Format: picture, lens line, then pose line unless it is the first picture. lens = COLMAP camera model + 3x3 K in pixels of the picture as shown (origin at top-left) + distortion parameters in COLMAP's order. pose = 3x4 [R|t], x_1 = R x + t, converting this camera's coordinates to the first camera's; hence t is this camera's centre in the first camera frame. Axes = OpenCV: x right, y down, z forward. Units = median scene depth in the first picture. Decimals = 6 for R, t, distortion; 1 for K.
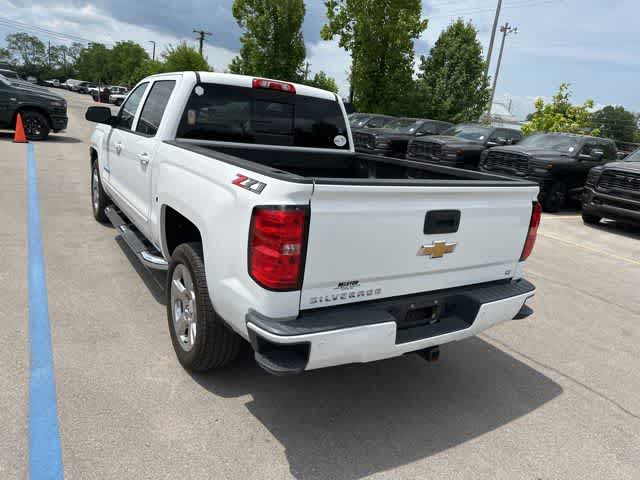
lens RADIAL K [[448.8, 0, 319.8], [0, 448.8, 237.7], [0, 0, 1]] dist [0.026639, -0.024499]
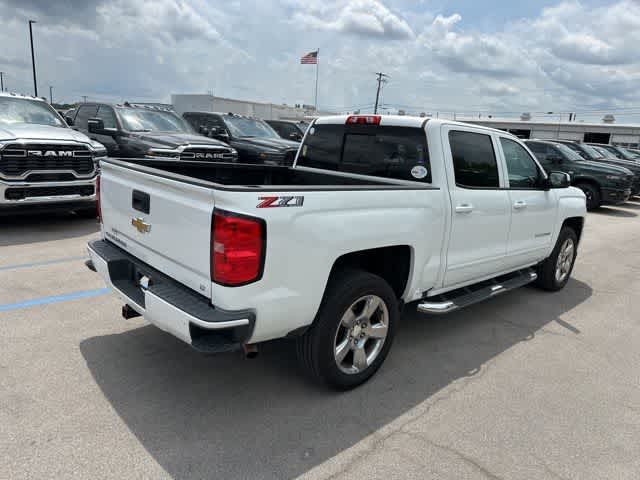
lens RADIAL K [[448.8, 0, 317.4], [0, 448.8, 239.1], [0, 0, 1]] dist [0.026639, -0.024499]
pose [[0.183152, 0.114935, -0.976343, 0.998750], [-0.299472, 0.952463, 0.055946, -0.096729], [0.936361, 0.282141, 0.208865, 0.782661]]
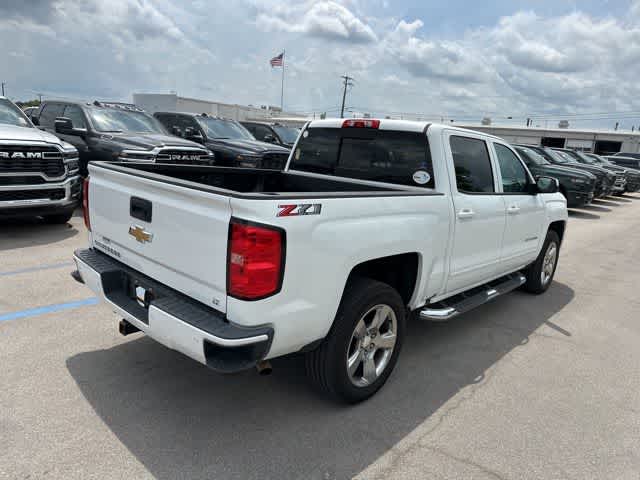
lens RADIAL K [[448.8, 0, 316.5], [0, 448.8, 238.3], [0, 0, 1]] dist [0.026639, -0.024499]
pose [[0.255683, 0.107650, -0.960748, 0.950629], [-0.295660, 0.954874, 0.028308, -0.082845], [0.920441, 0.276817, 0.275973, 0.714701]]
